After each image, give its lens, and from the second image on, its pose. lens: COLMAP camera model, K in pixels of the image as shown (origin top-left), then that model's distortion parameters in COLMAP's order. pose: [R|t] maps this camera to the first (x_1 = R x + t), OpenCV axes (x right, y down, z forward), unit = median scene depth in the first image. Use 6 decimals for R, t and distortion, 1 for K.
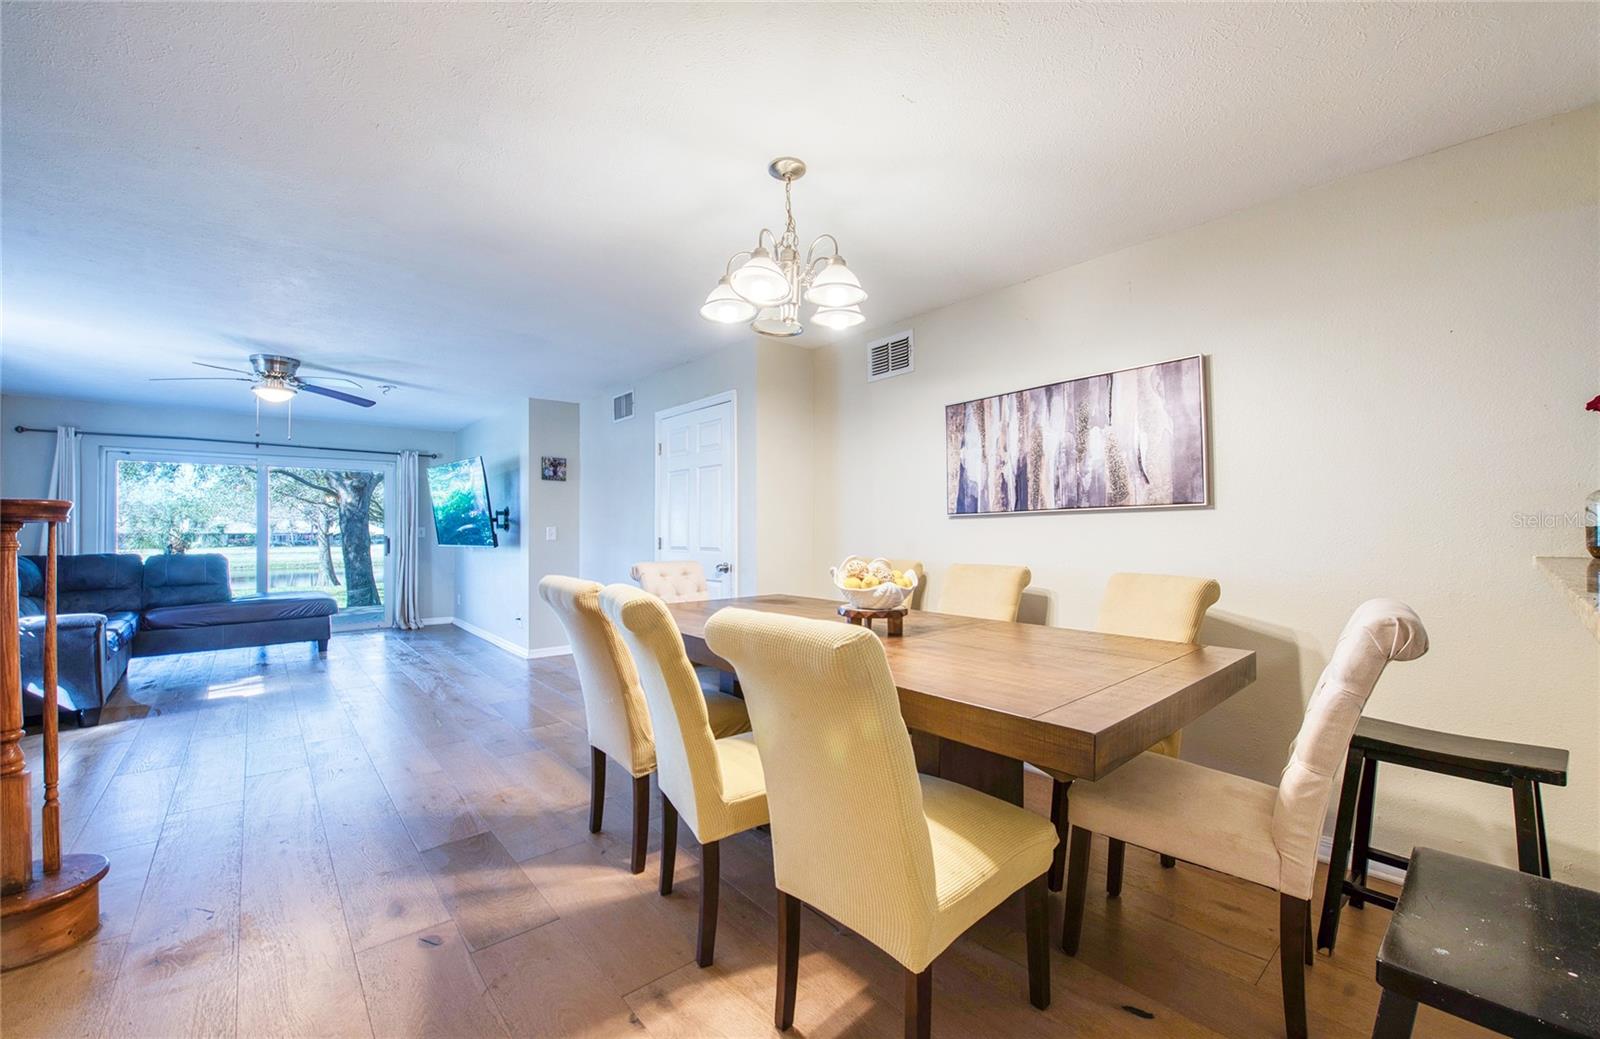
lens RADIAL K [[632.1, 0, 795.7], [0, 632.1, 529.1], [0, 0, 1]] dist [-0.020112, -0.000233]
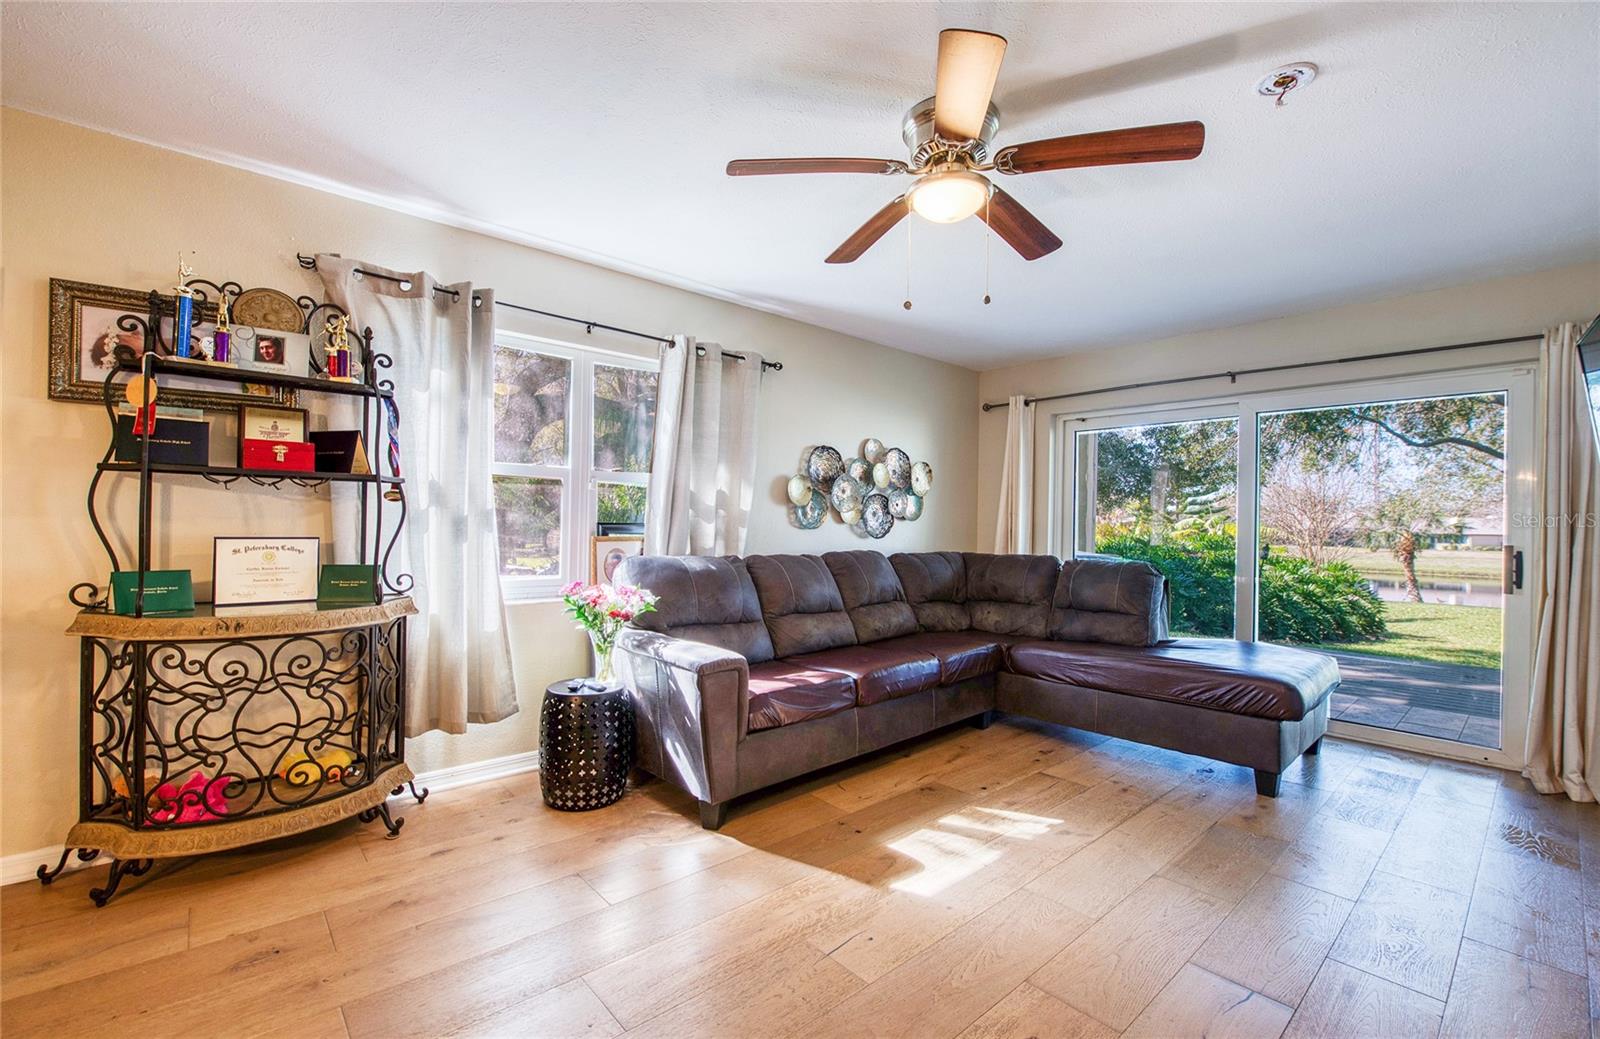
lens RADIAL K [[681.1, 0, 800.0], [0, 681.1, 519.5], [0, 0, 1]] dist [-0.017321, -0.000059]
pose [[-0.000087, -0.002020, -0.999998, -0.274402], [-0.013366, 0.999909, -0.002019, 0.002303], [0.999911, 0.013366, -0.000114, 0.677496]]
